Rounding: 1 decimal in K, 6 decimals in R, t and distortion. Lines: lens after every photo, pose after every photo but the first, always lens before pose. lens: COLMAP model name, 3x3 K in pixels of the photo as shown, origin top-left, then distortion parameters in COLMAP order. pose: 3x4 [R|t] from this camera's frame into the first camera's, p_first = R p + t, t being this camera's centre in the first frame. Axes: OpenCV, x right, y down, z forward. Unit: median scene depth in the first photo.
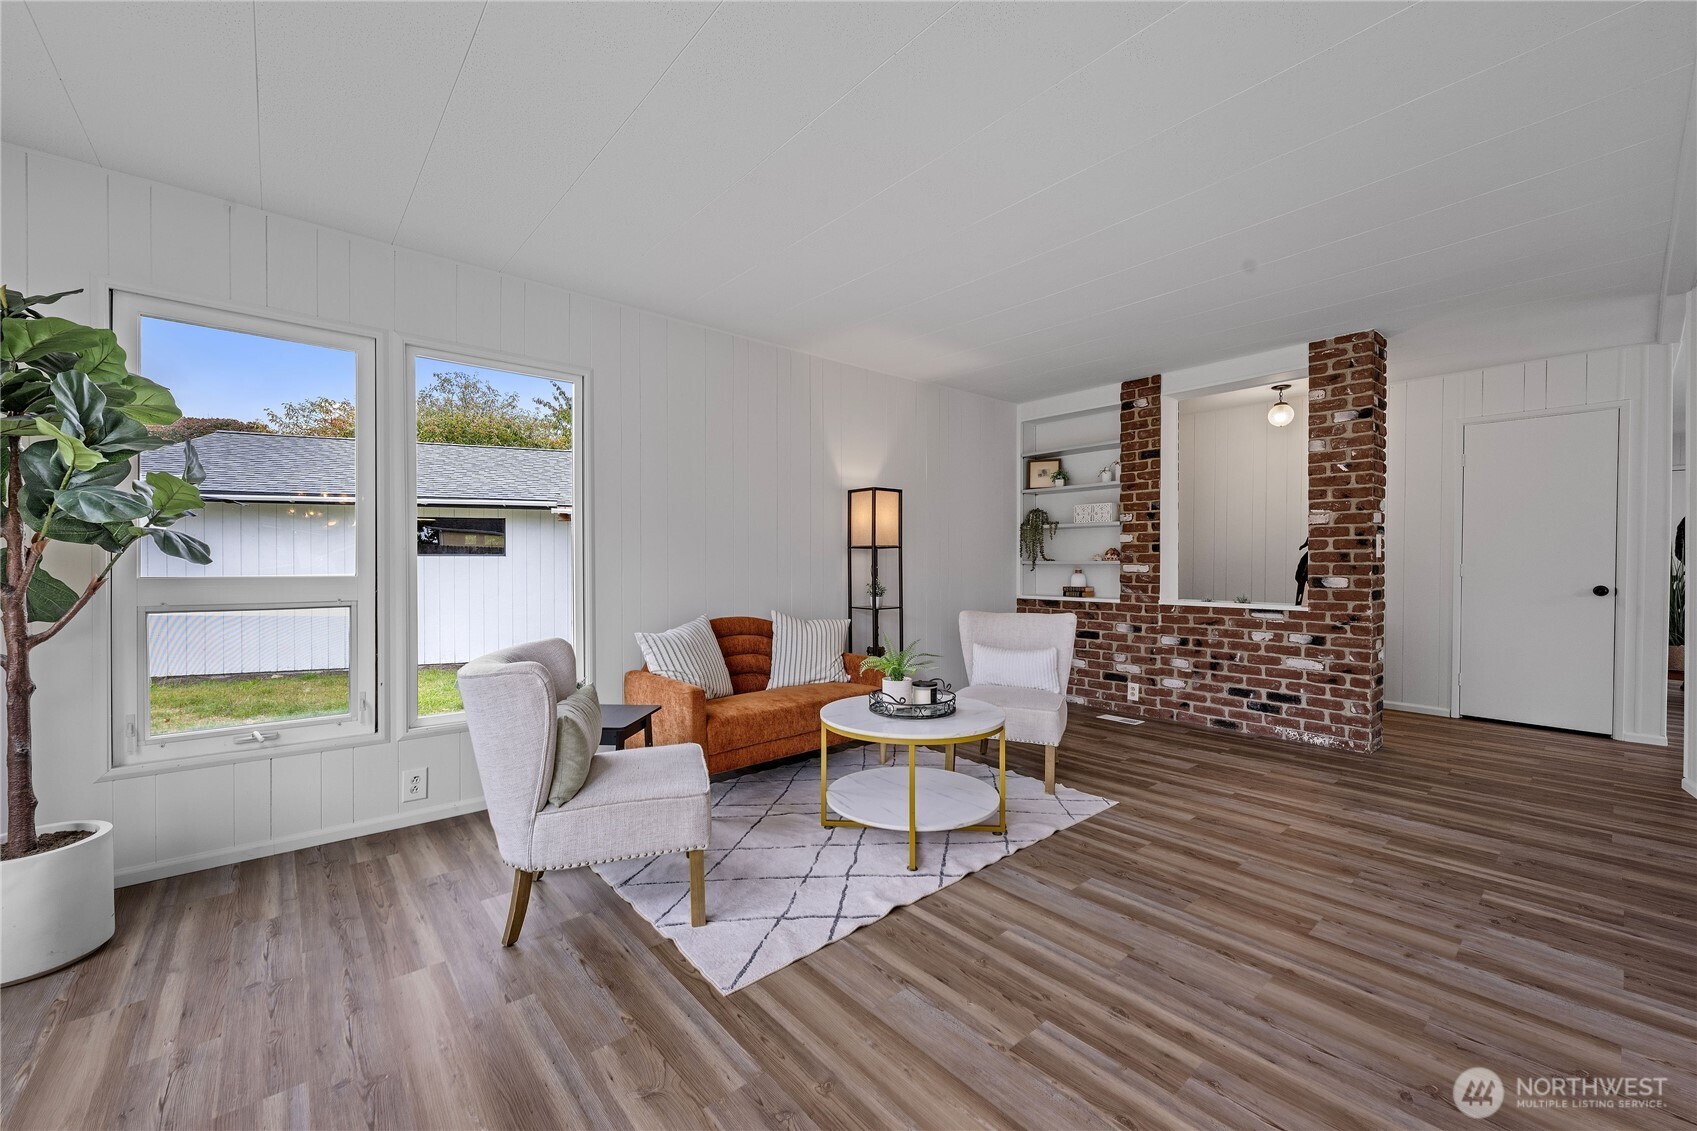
lens RADIAL K [[670.2, 0, 845.6], [0, 670.2, 568.9], [0, 0, 1]] dist [-0.001172, -0.000117]
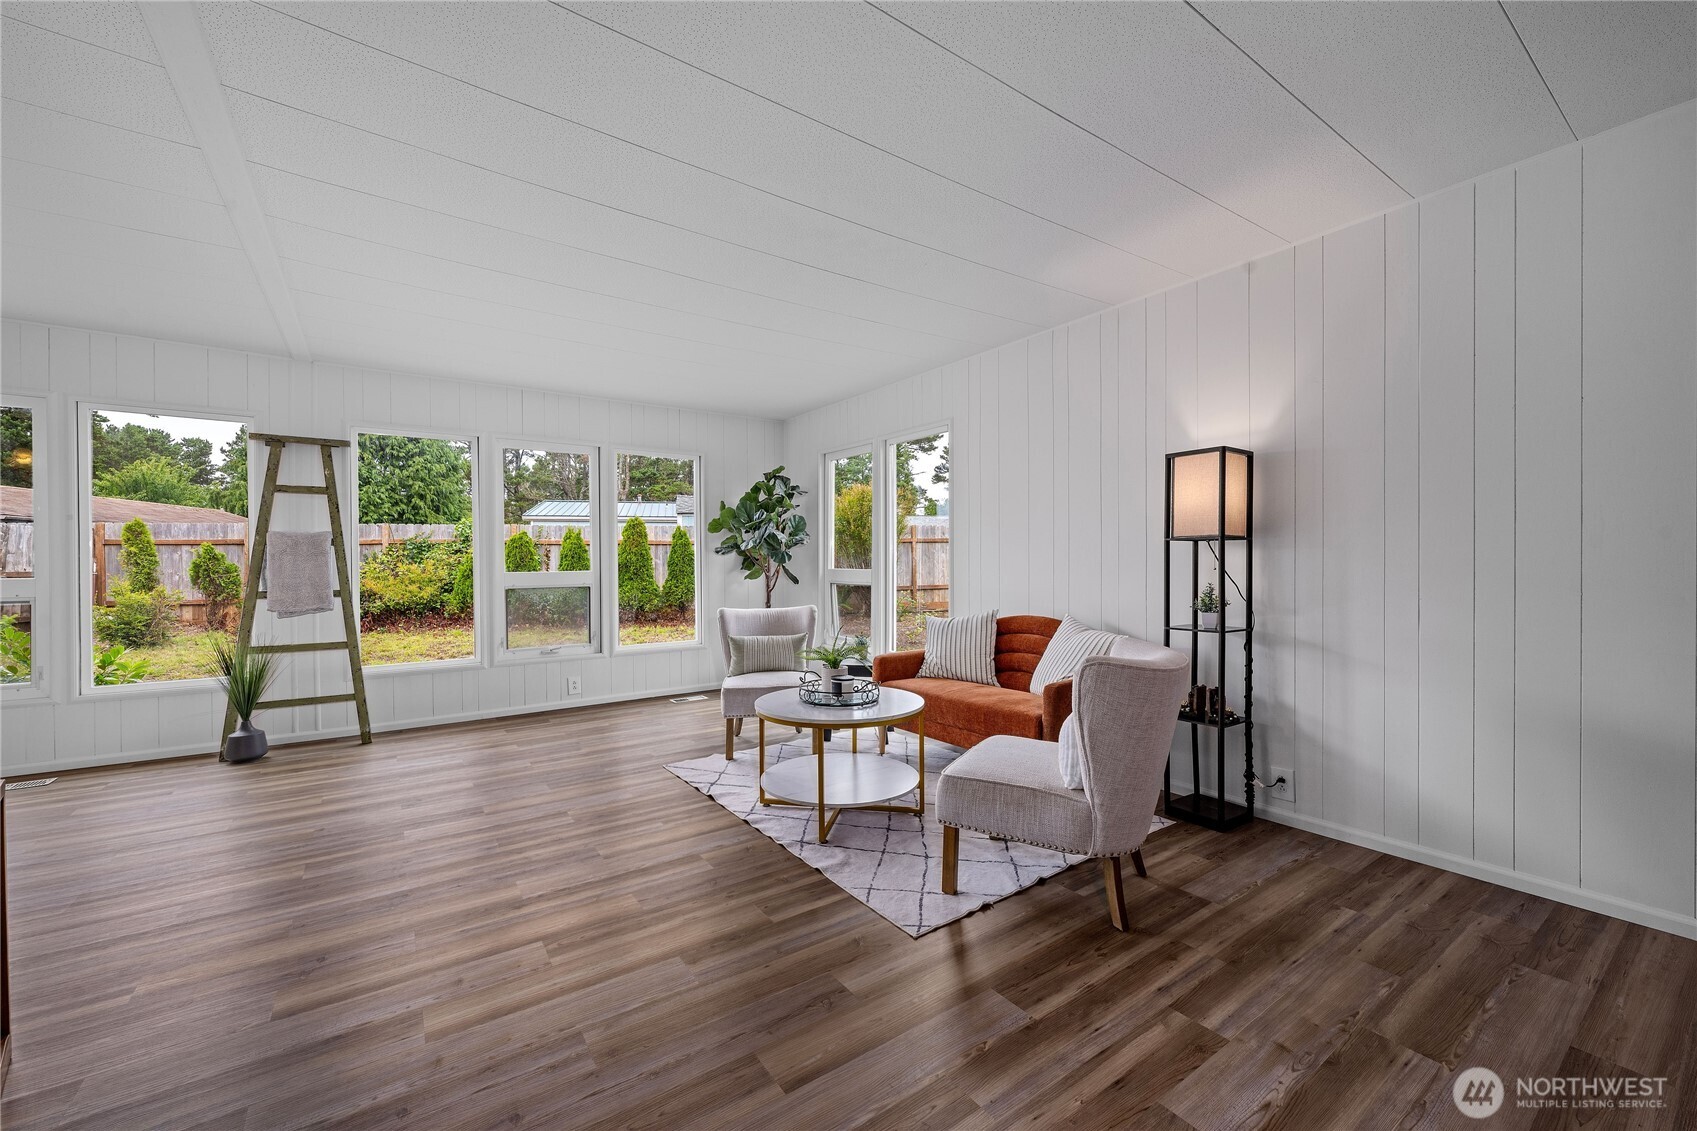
lens RADIAL K [[670.8, 0, 850.3], [0, 670.8, 567.3], [0, 0, 1]] dist [-0.001494, -0.000421]
pose [[-0.098287, 0.005681, -0.995142, 0.806088], [-0.000732, 0.999983, 0.005781, -0.007521], [0.995158, 0.001297, -0.098281, 0.766744]]
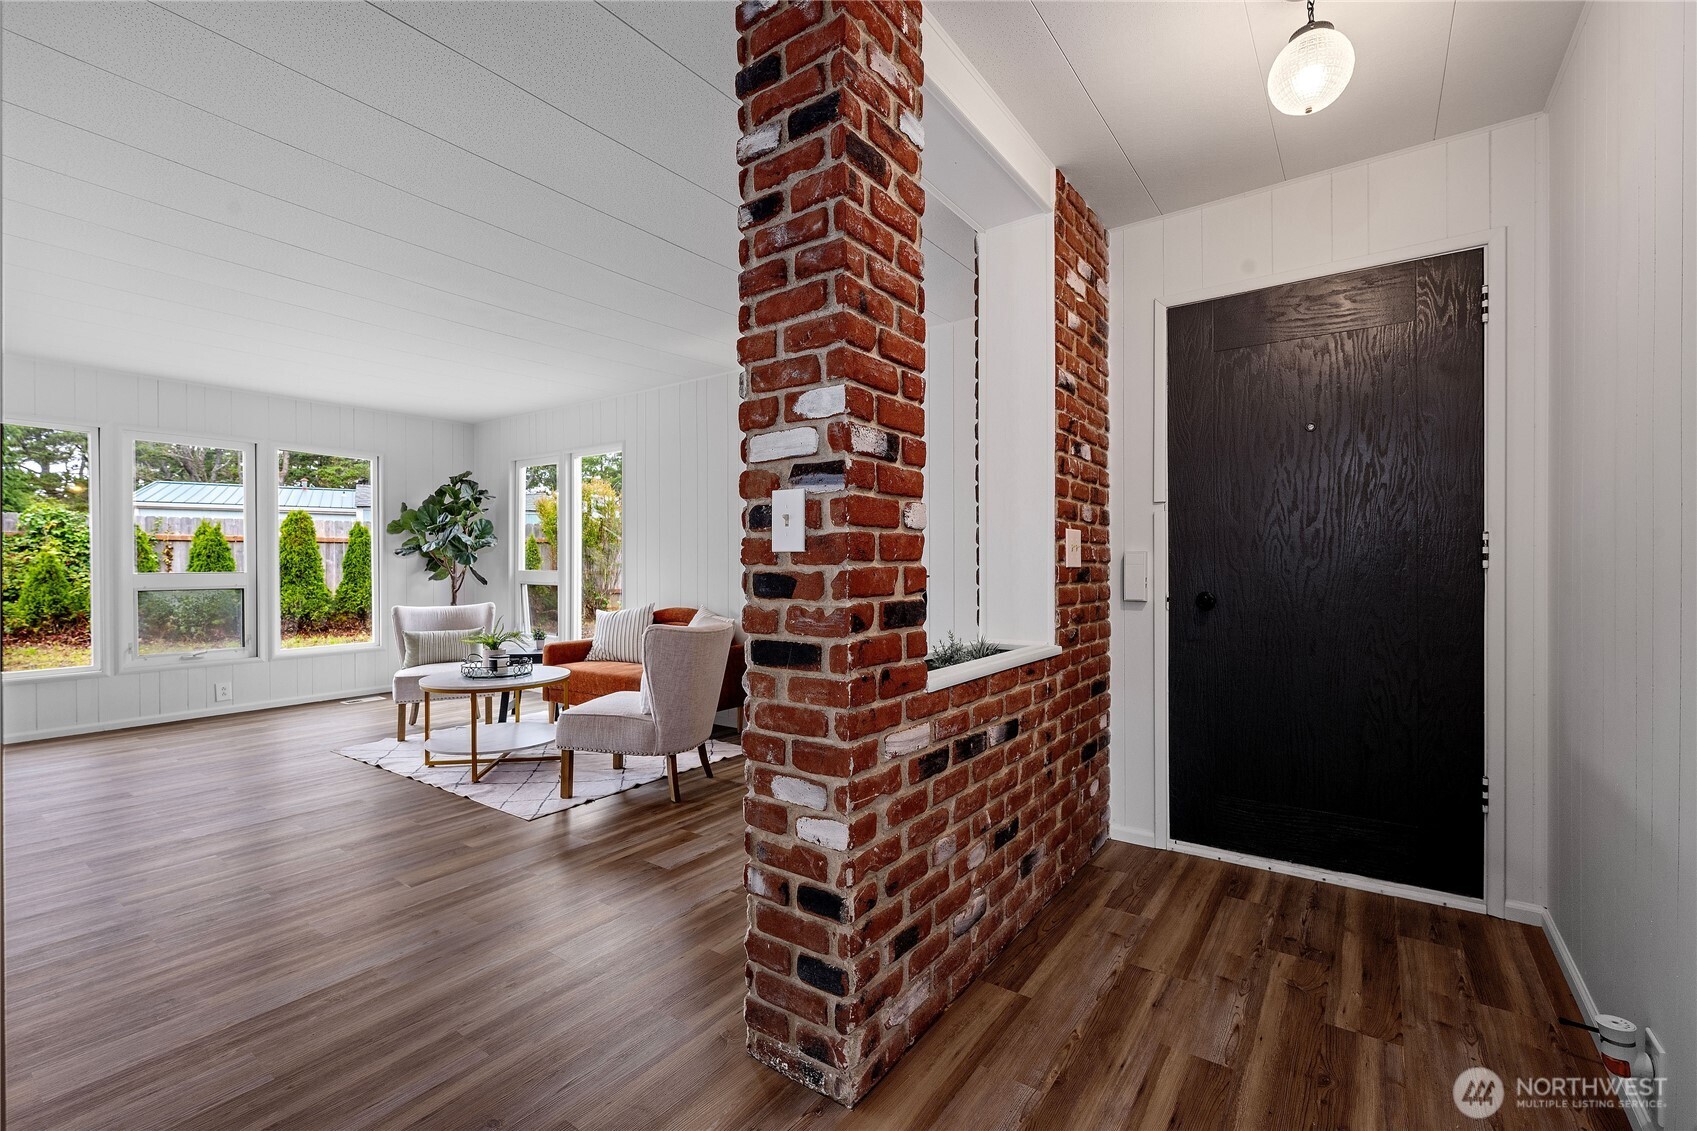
lens RADIAL K [[728.5, 0, 848.5], [0, 728.5, 565.5], [0, 0, 1]] dist [0.000827, 0.000023]
pose [[0.237128, 0.000445, -0.971478, 1.156687], [-0.003592, 0.999993, -0.000419, -0.008027], [0.971472, 0.003589, 0.237128, 0.912825]]
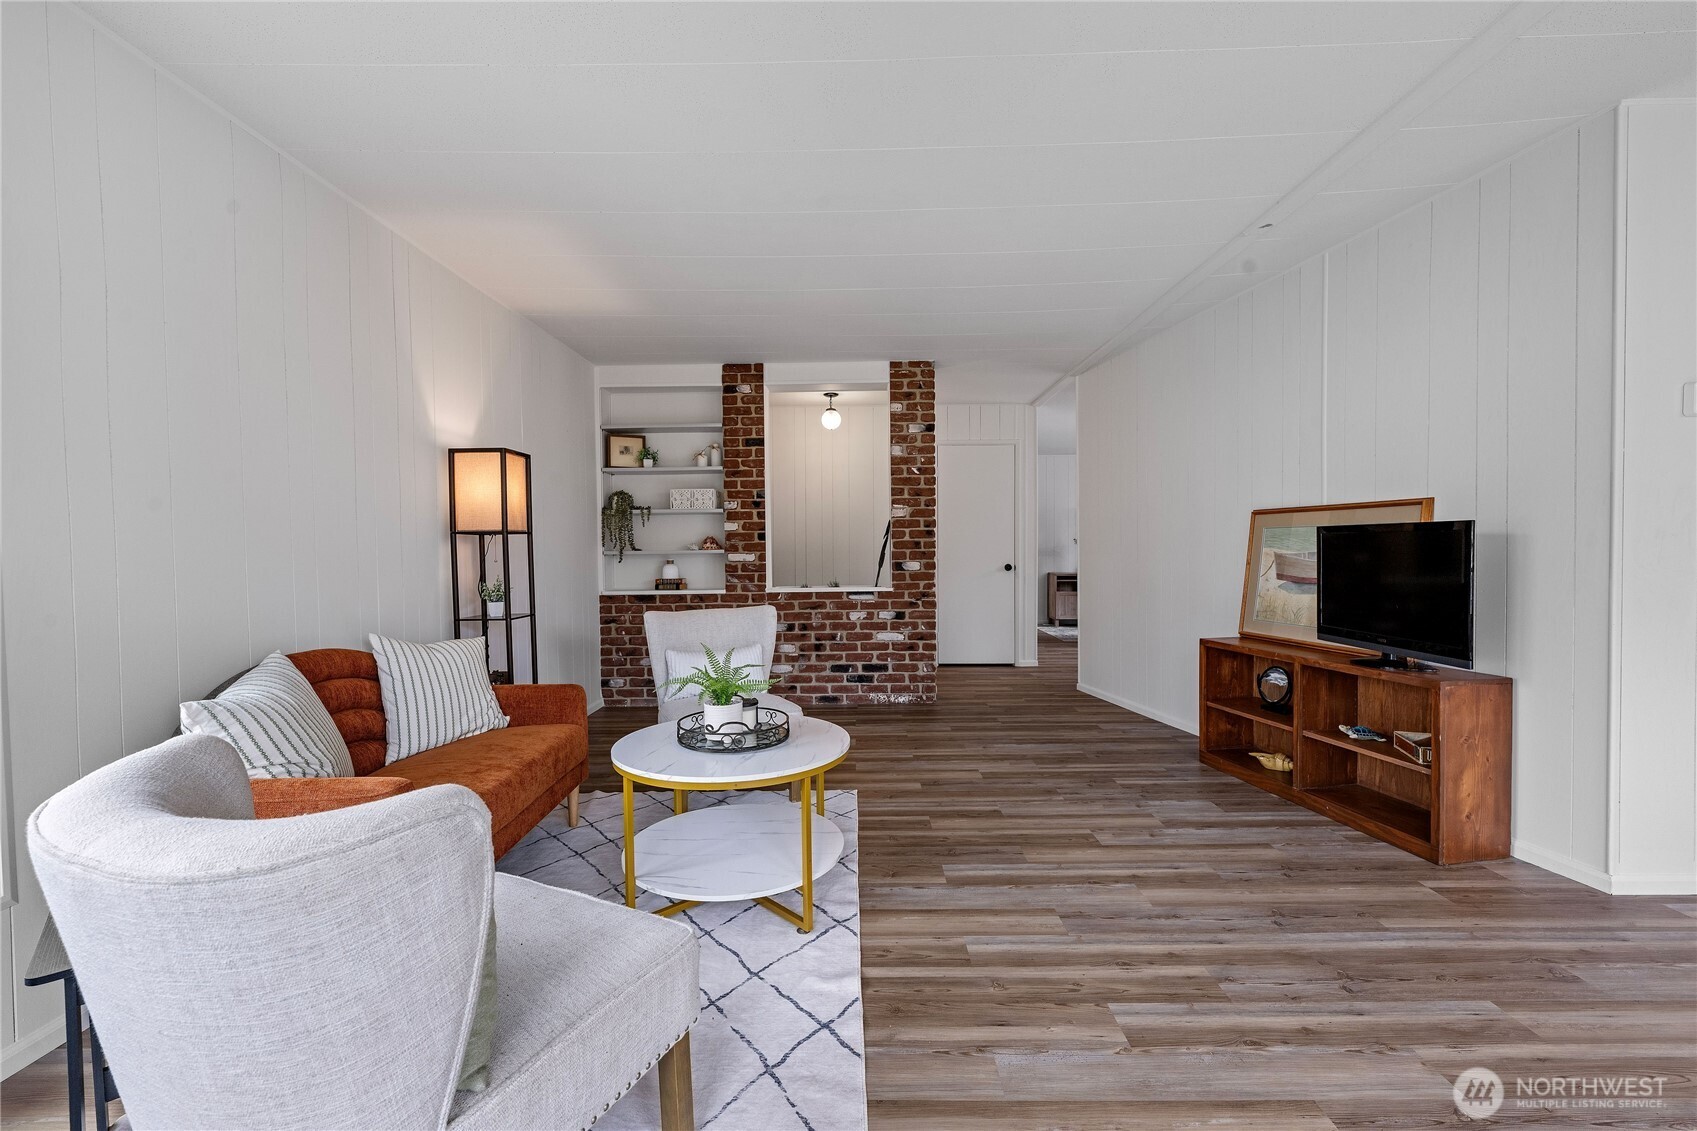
lens RADIAL K [[710.5, 0, 853.2], [0, 710.5, 568.1], [0, 0, 1]] dist [-0.000431, -0.000061]
pose [[0.660638, -0.026764, 0.750227, -0.292994], [0.019177, 0.999640, 0.018774, -0.001813], [-0.750459, 0.001984, 0.660914, 0.233428]]
